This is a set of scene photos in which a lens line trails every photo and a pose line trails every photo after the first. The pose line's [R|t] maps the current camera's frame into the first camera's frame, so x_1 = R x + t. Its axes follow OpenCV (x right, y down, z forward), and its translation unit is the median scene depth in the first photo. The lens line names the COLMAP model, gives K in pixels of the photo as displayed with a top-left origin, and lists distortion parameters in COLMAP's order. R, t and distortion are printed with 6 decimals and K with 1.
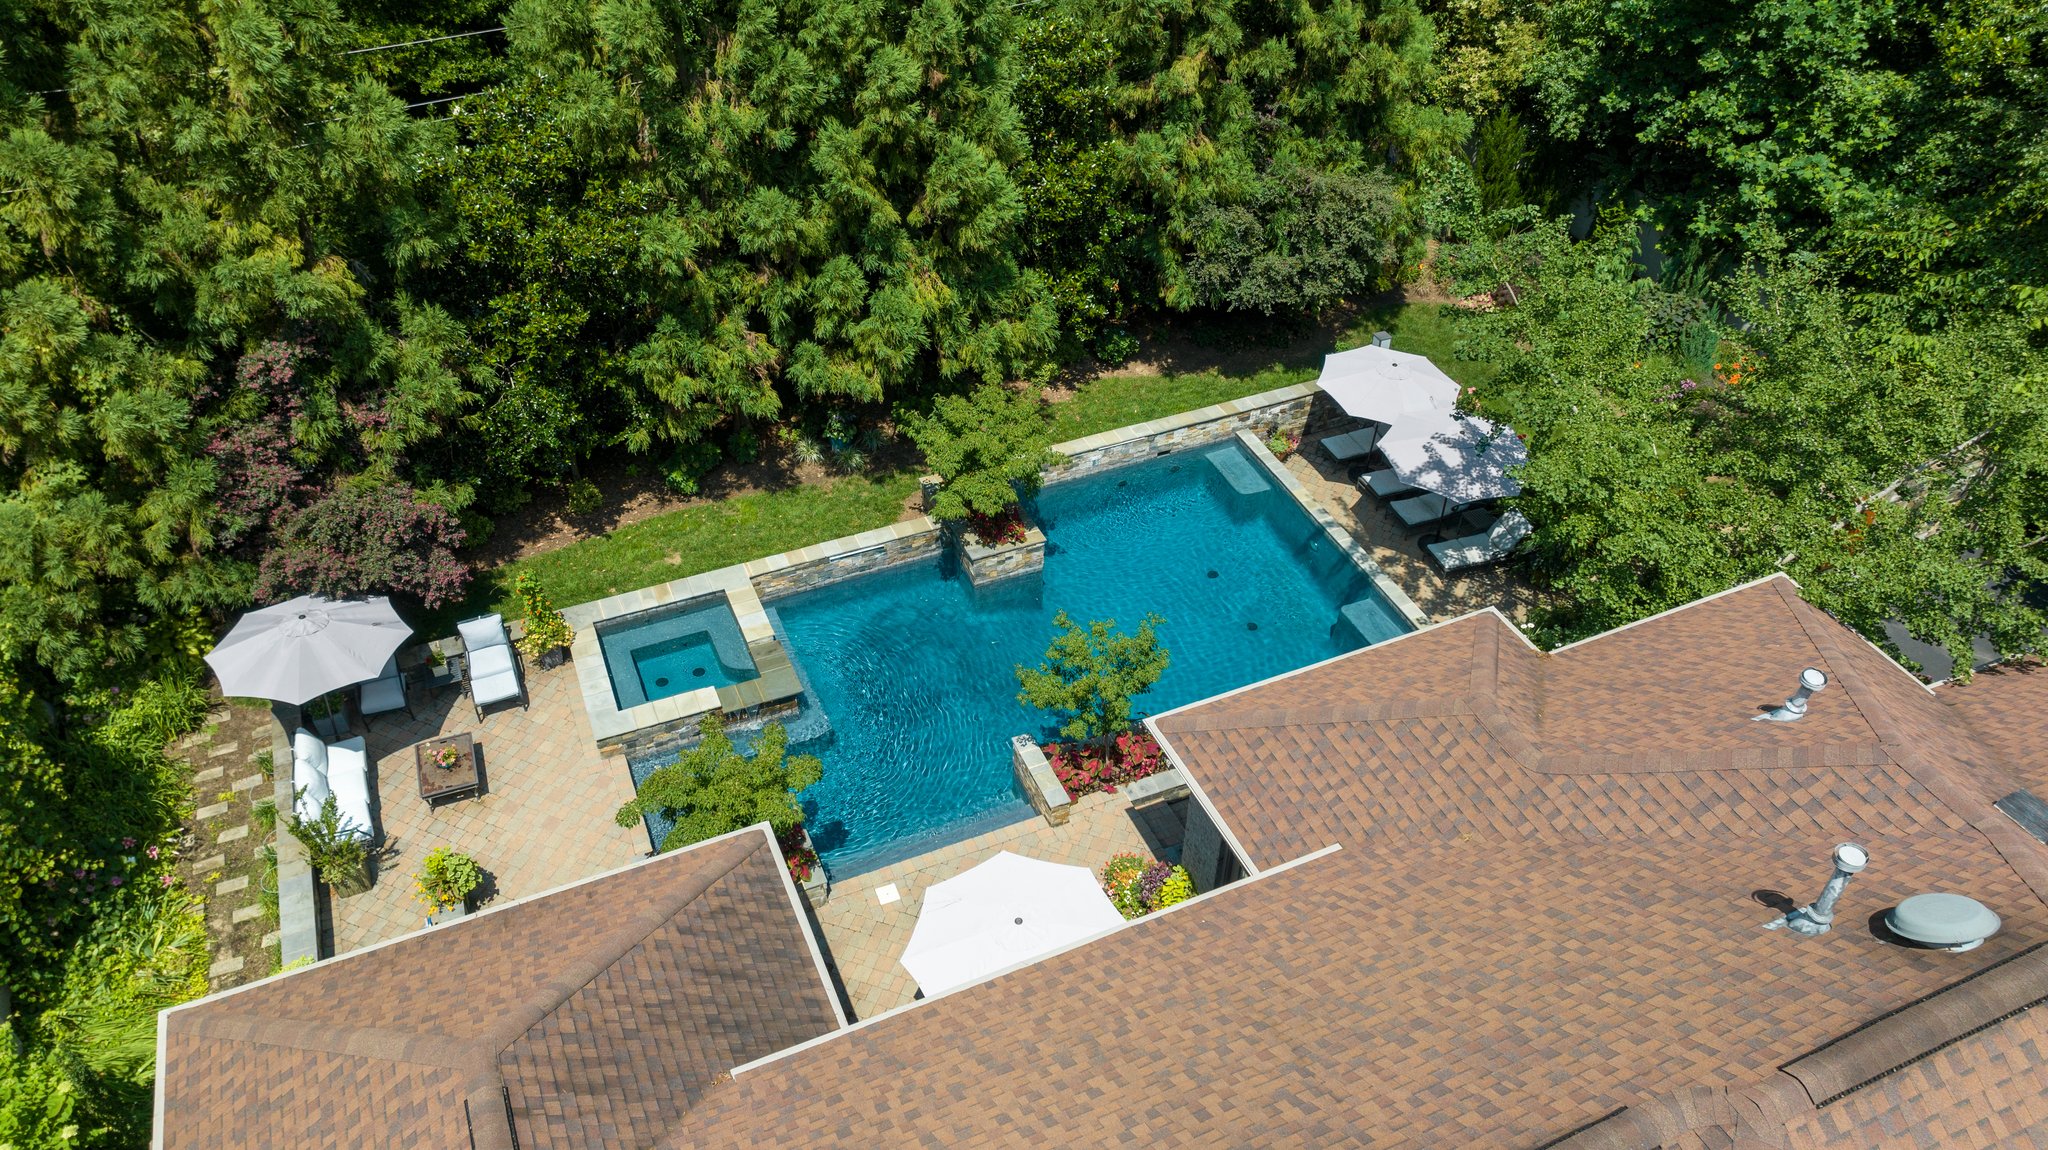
lens RADIAL K [[1434.3, 0, 1024.0], [0, 1434.3, 575.0], [0, 0, 1]] dist [-0.010029, -0.007970]
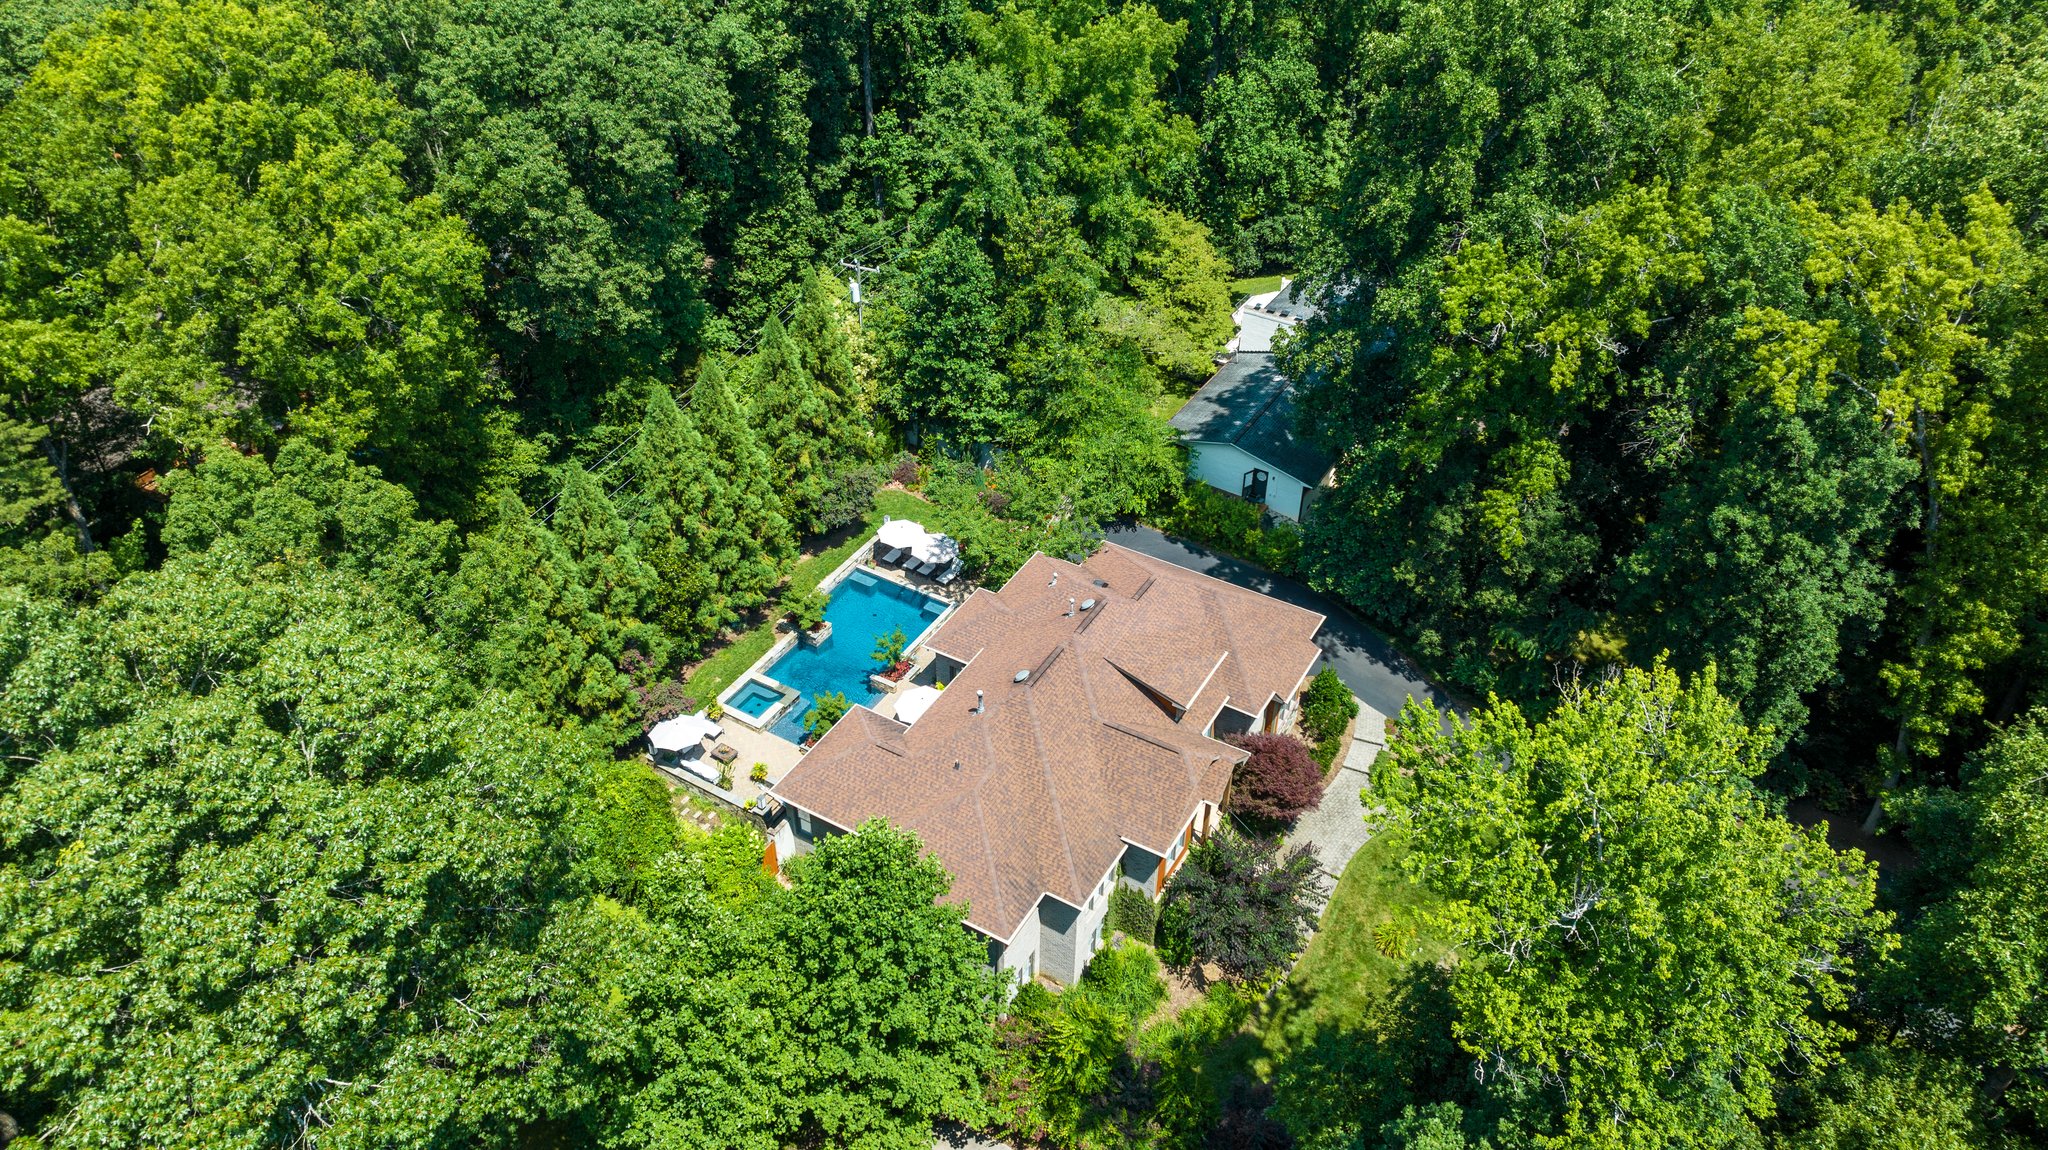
lens RADIAL K [[1434.3, 0, 1024.0], [0, 1434.3, 575.0], [0, 0, 1]] dist [-0.010029, -0.007970]
pose [[0.808858, -0.362139, 0.463255, -0.943955], [0.380323, 0.923063, 0.057528, -0.128811], [-0.448446, 0.129654, 0.884356, -1.718608]]
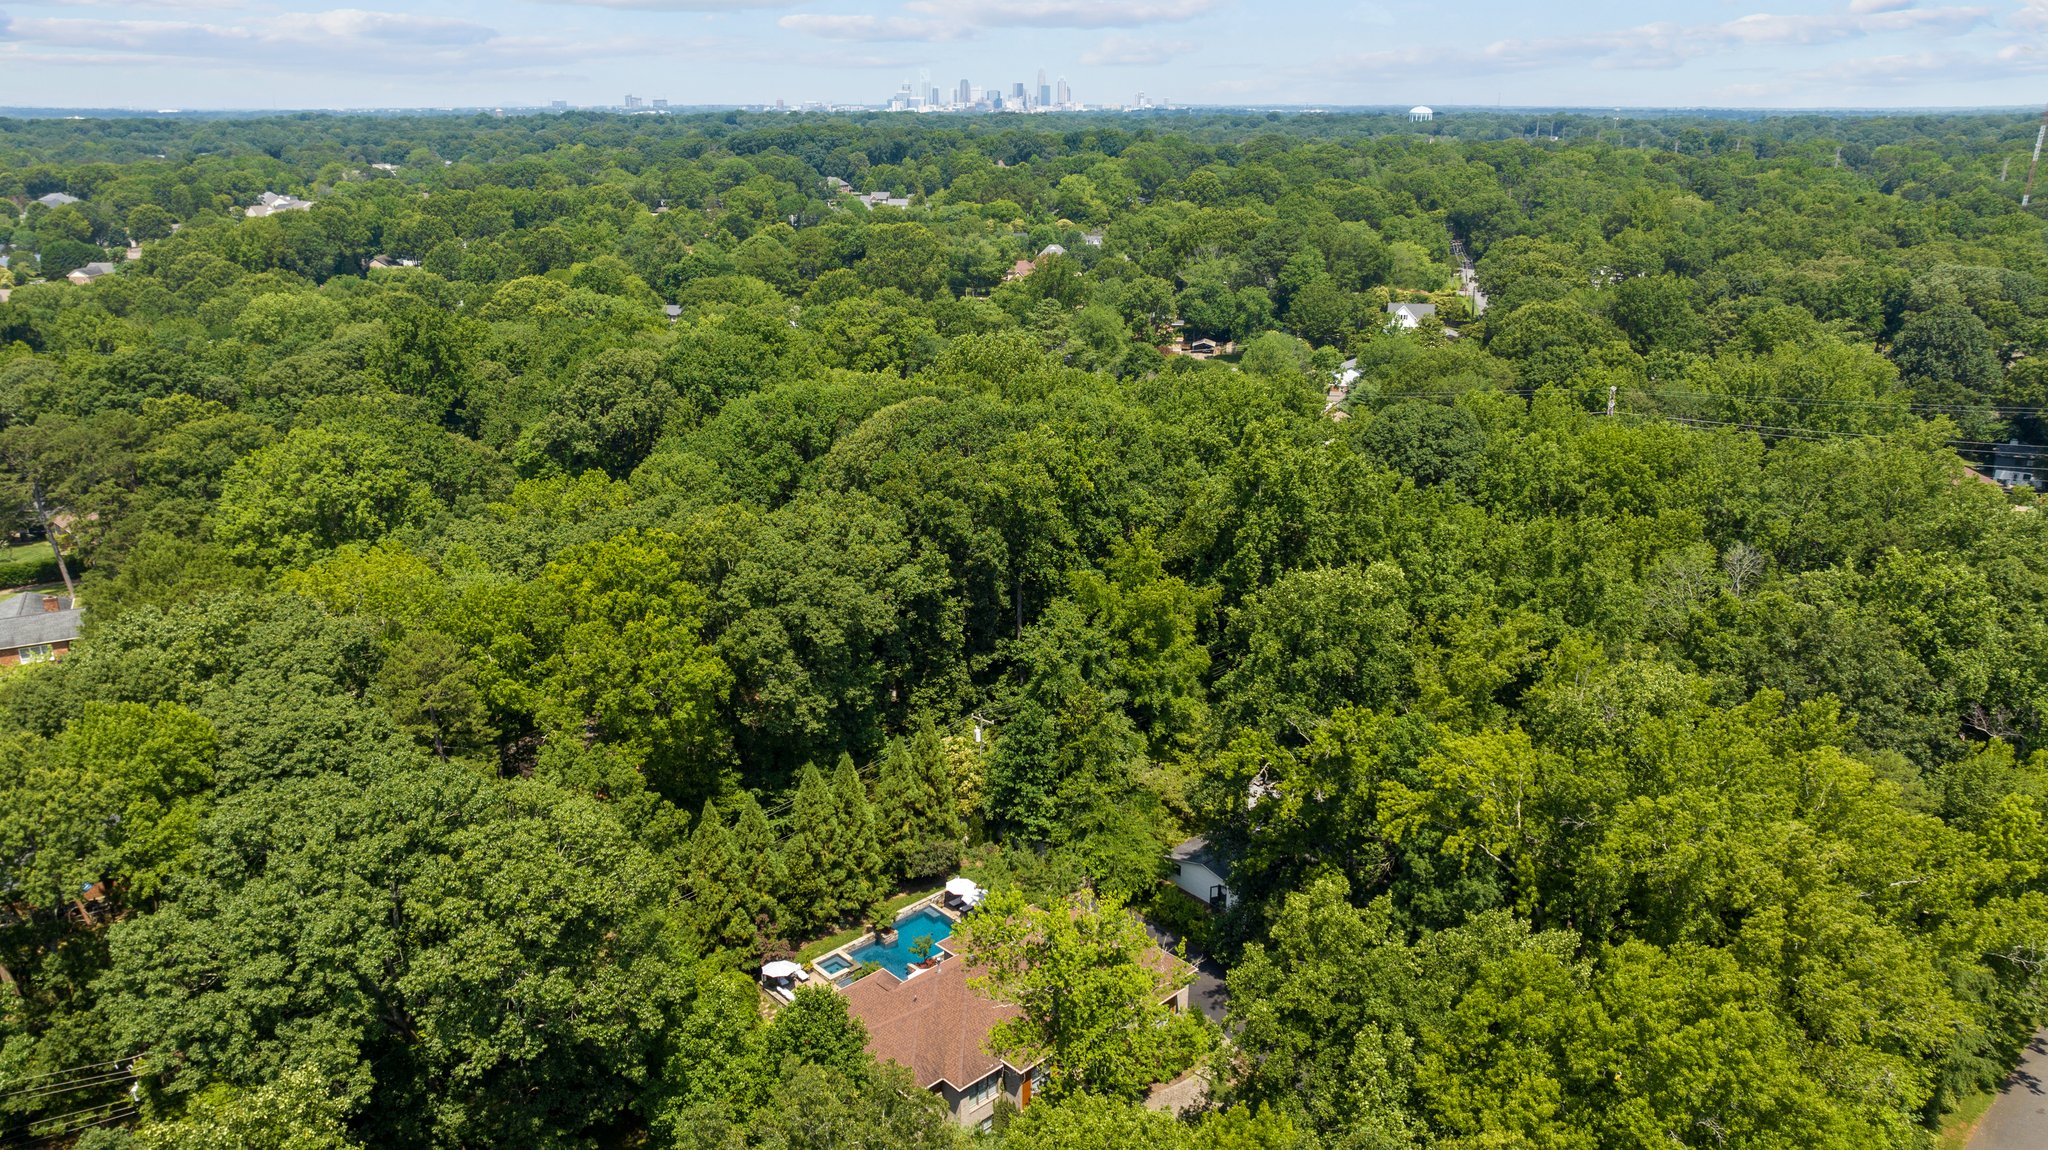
lens RADIAL K [[1434.3, 0, 1024.0], [0, 1434.3, 575.0], [0, 0, 1]] dist [-0.010029, -0.007970]
pose [[0.940756, -0.110906, 0.320435, -0.908284], [0.223854, 0.912935, -0.341230, 0.562864], [-0.254692, 0.392745, 0.883676, -3.467139]]
